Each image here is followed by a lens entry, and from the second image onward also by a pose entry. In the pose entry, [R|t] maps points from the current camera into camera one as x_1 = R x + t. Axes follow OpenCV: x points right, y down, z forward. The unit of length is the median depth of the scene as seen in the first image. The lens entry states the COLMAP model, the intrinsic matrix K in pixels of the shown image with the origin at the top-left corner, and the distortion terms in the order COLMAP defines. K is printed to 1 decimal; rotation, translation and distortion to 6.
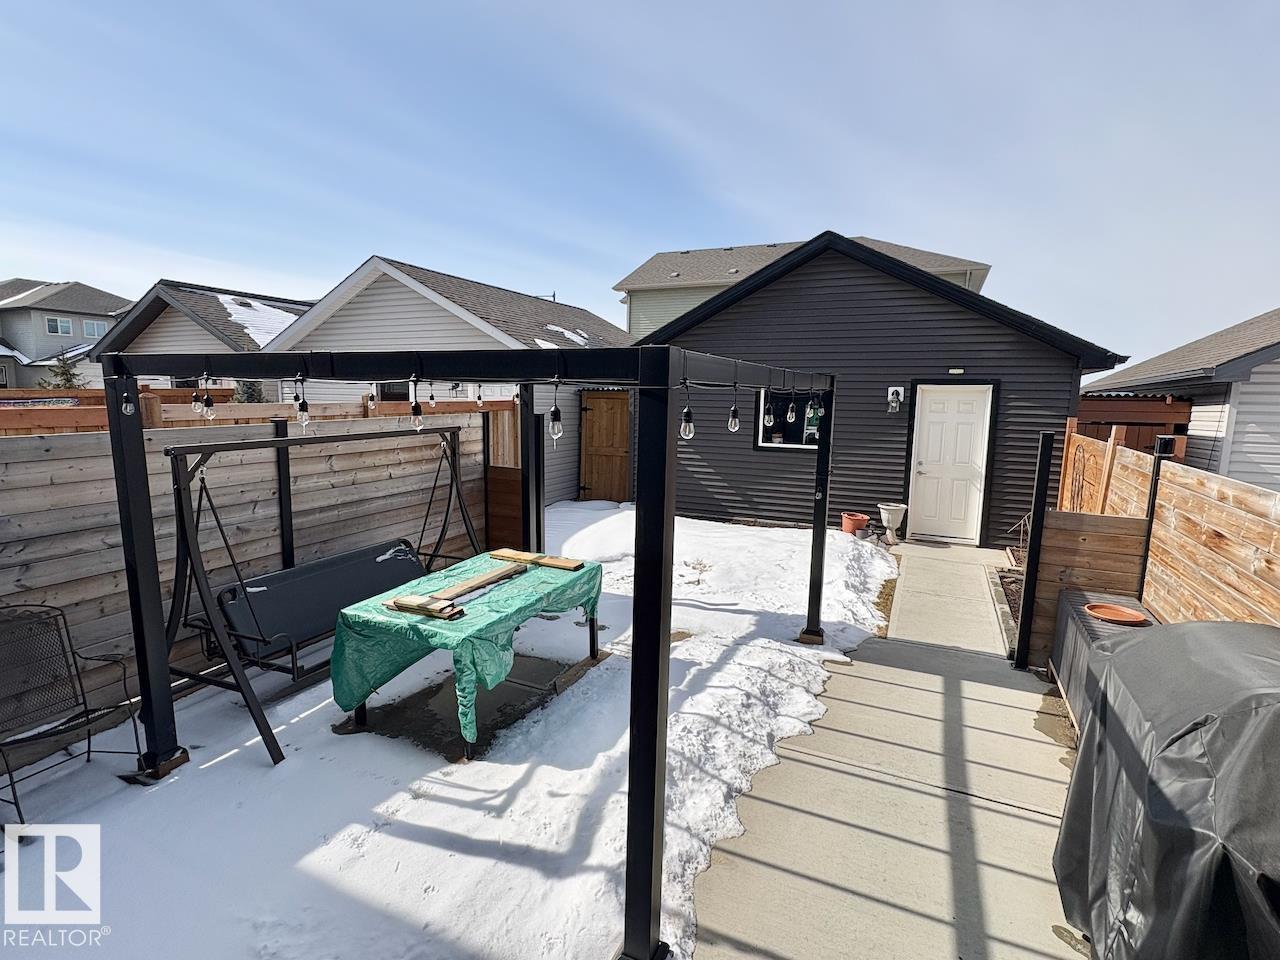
lens RADIAL K [[627.3, 0, 641.0], [0, 627.3, 482.8], [0, 0, 1]] dist [0.001364, -0.000182]
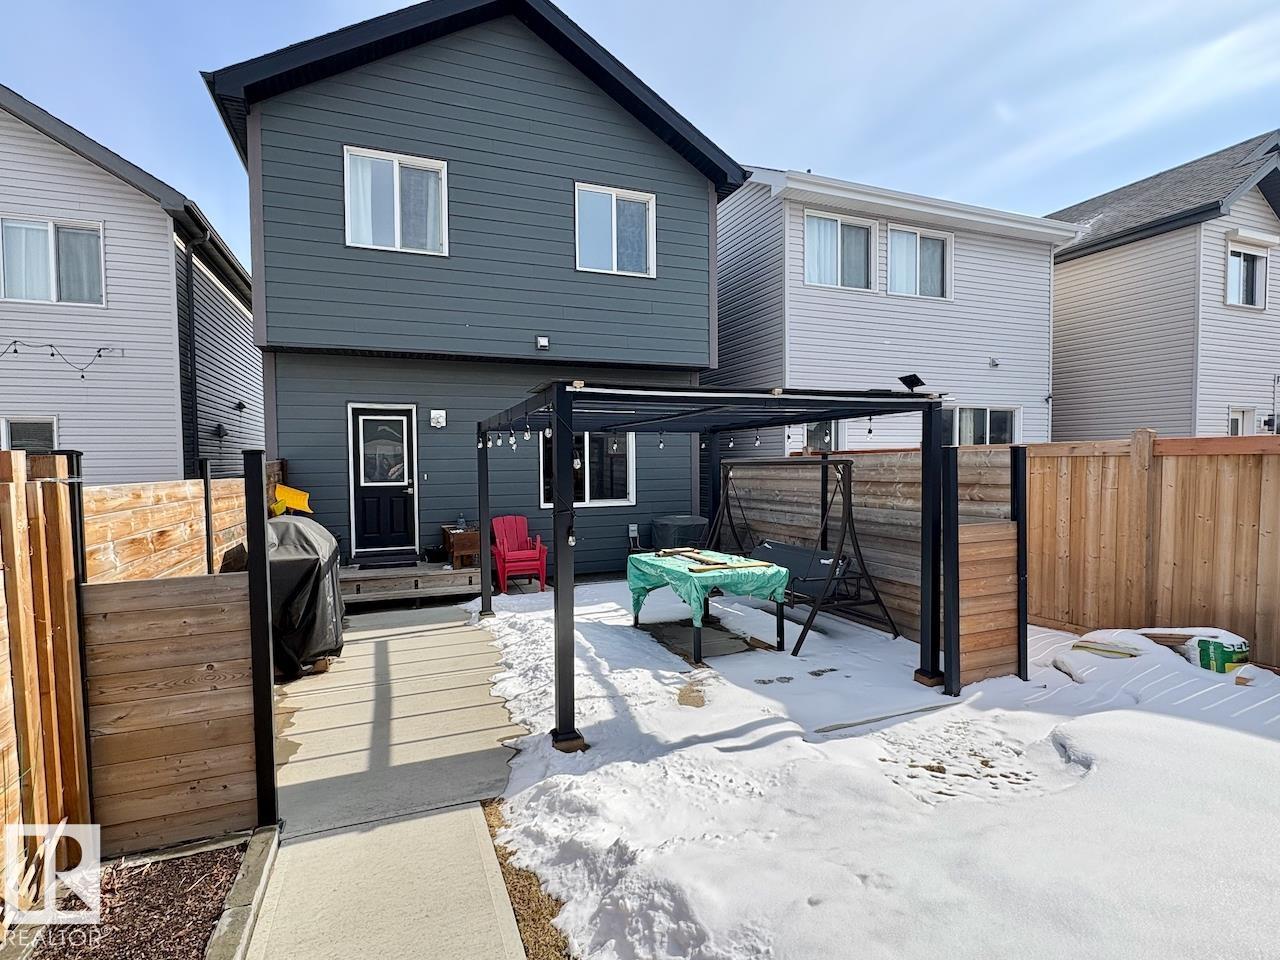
lens RADIAL K [[627.3, 0, 640.8], [0, 627.3, 486.2], [0, 0, 1]] dist [0.001364, -0.000182]
pose [[-0.685092, 0.019212, -0.728204, 0.822051], [-0.104137, 0.986802, 0.124006, -0.160901], [0.720975, 0.160788, -0.674049, 1.679019]]
